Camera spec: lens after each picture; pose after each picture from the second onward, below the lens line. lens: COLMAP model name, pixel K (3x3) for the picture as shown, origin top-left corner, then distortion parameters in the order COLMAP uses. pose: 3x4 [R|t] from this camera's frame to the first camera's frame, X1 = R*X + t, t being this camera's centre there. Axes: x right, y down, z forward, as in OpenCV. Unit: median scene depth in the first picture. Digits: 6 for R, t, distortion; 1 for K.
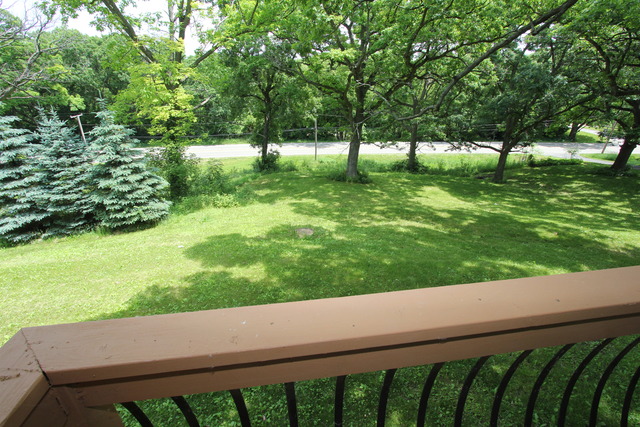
lens RADIAL K [[303.5, 0, 318.1], [0, 303.5, 218.9], [0, 0, 1]] dist [-0.003249, 0.001631]
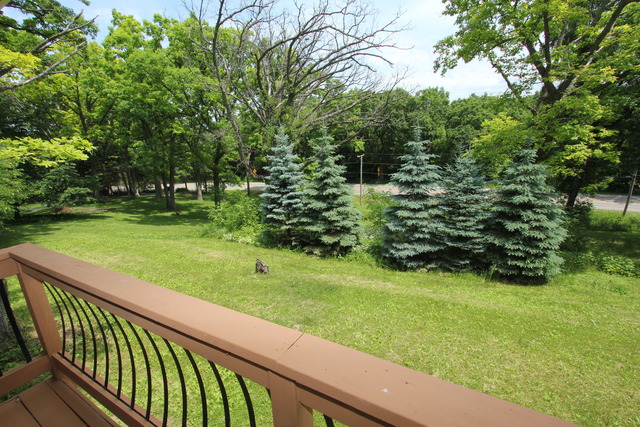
lens RADIAL K [[303.5, 0, 317.9], [0, 303.5, 213.5], [0, 0, 1]] dist [-0.003249, 0.001631]
pose [[0.801758, 0.129103, -0.583538, -0.637506], [-0.214904, 0.973359, -0.079922, 0.043431], [0.557674, 0.189483, 0.808144, -0.065131]]
